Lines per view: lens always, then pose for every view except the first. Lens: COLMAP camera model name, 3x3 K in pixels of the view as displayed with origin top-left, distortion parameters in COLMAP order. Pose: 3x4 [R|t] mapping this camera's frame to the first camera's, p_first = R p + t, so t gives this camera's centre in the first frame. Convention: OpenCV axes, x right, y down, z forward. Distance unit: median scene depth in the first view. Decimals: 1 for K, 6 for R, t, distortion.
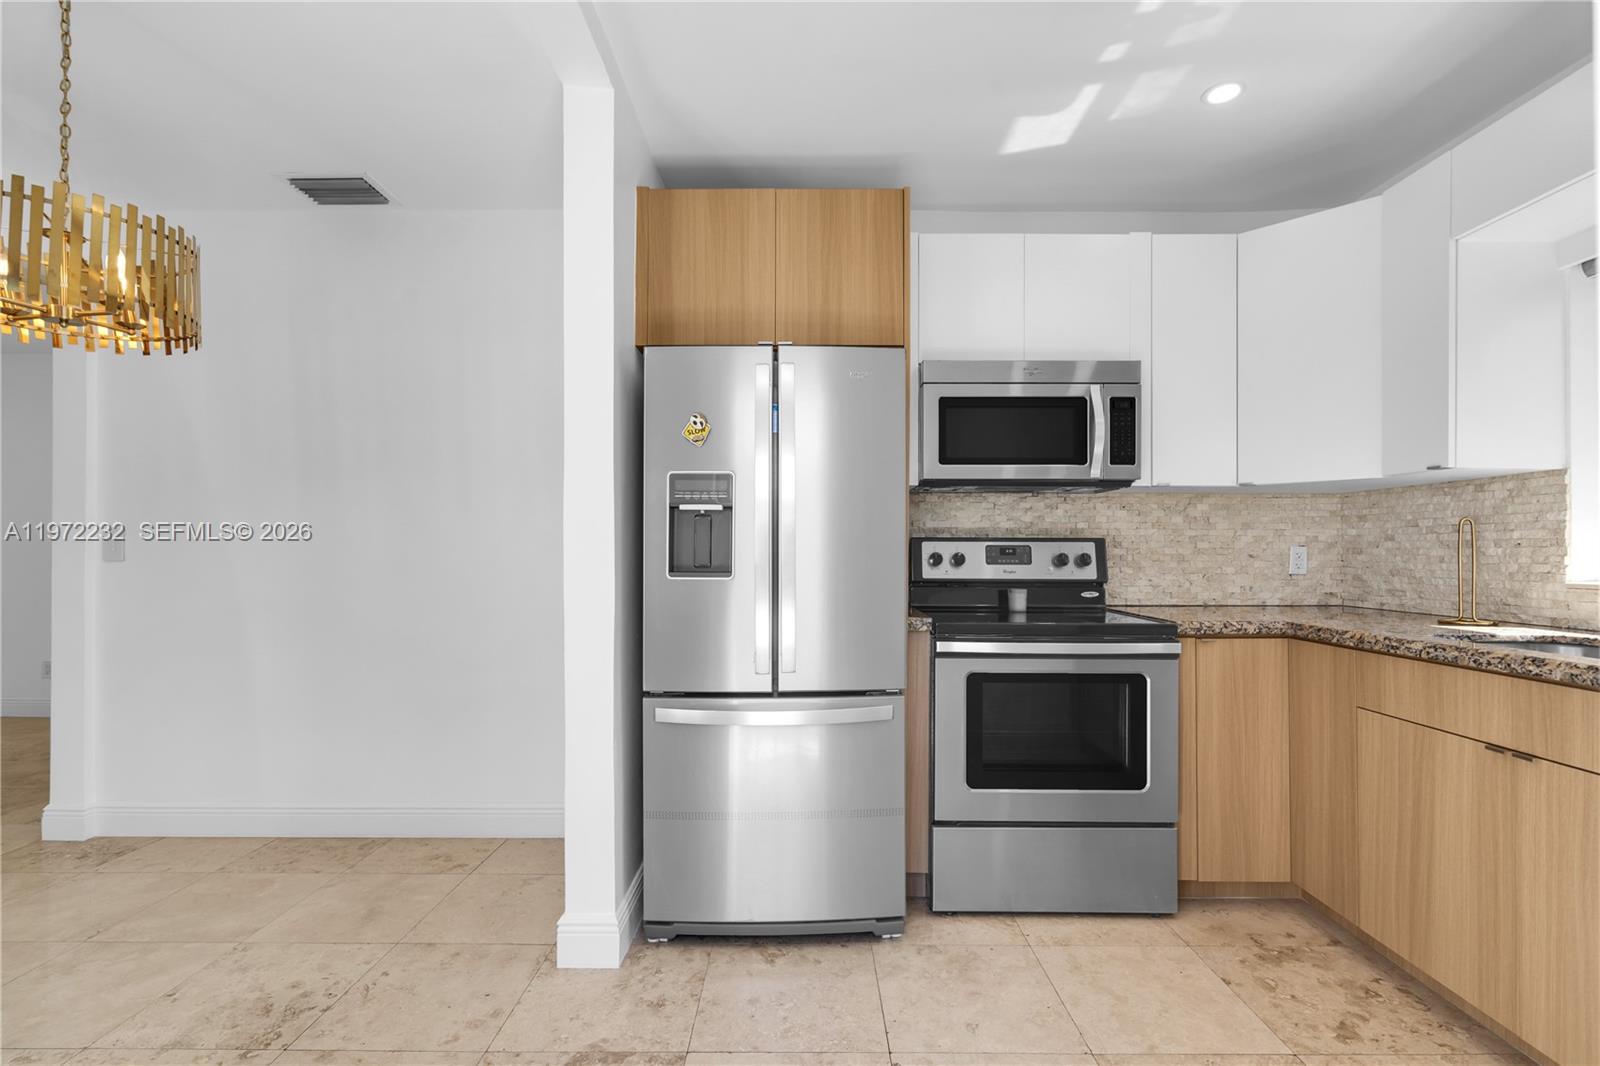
lens RADIAL K [[726.4, 0, 797.8], [0, 726.4, 542.3], [0, 0, 1]] dist [-0.000843, -0.000229]
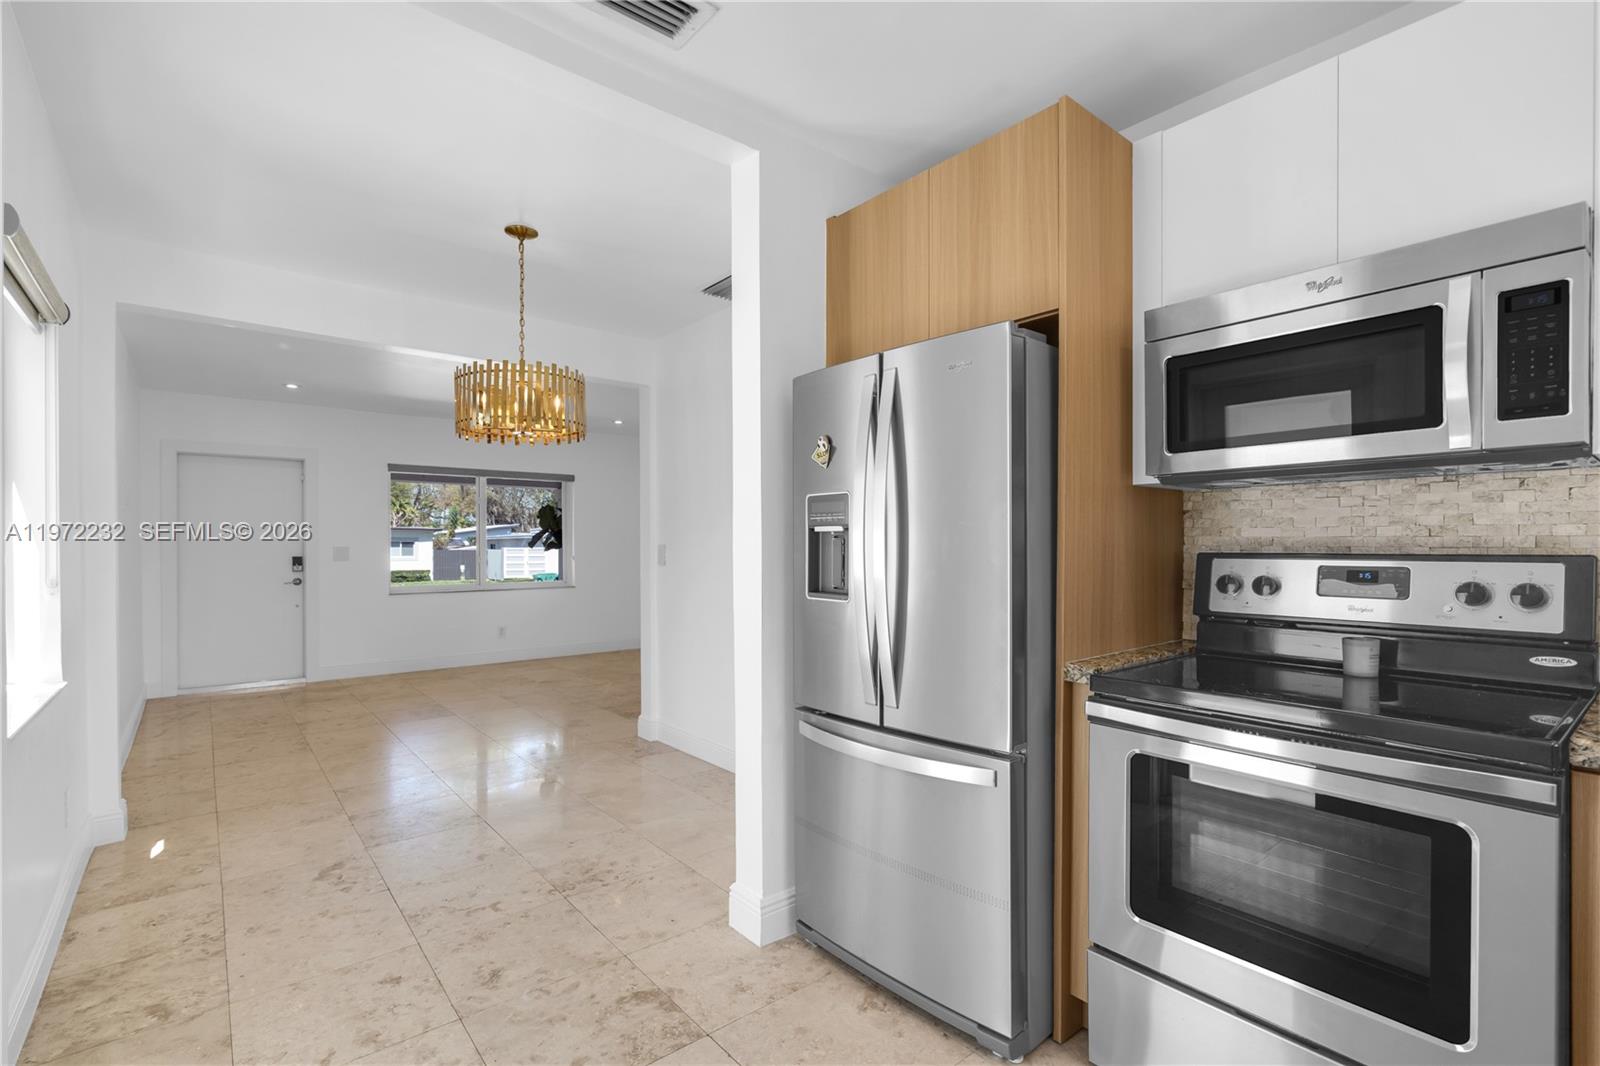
lens RADIAL K [[727.0, 0, 799.1], [0, 727.0, 547.8], [0, 0, 1]] dist [-0.002612, -0.000358]
pose [[0.641198, -0.001488, -0.767374, 0.582536], [0.014941, 0.999833, 0.010546, -0.031915], [0.767230, -0.018228, 0.641113, 0.310752]]
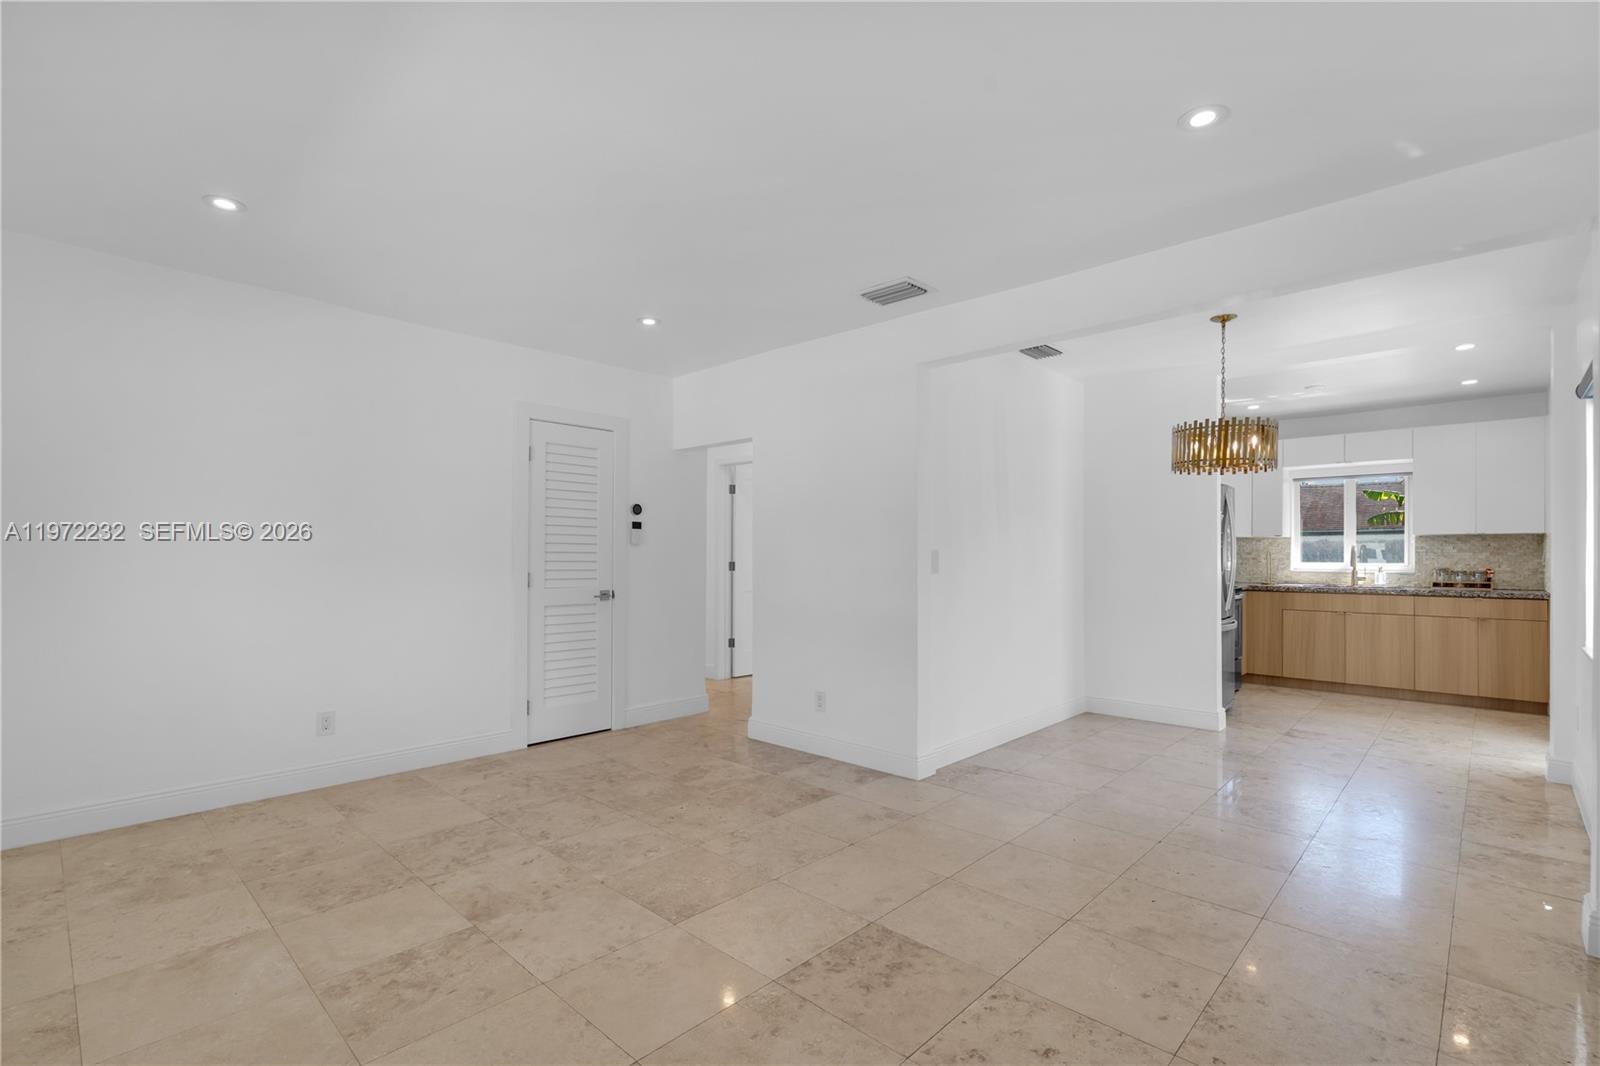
lens RADIAL K [[737.9, 0, 802.6], [0, 737.9, 550.8], [0, 0, 1]] dist [0.016687, -0.000052]
pose [[0.674329, 0.001943, 0.738429, -2.881910], [-0.011782, 0.999898, 0.008129, -0.036384], [-0.738337, -0.014182, 0.674283, 0.307256]]
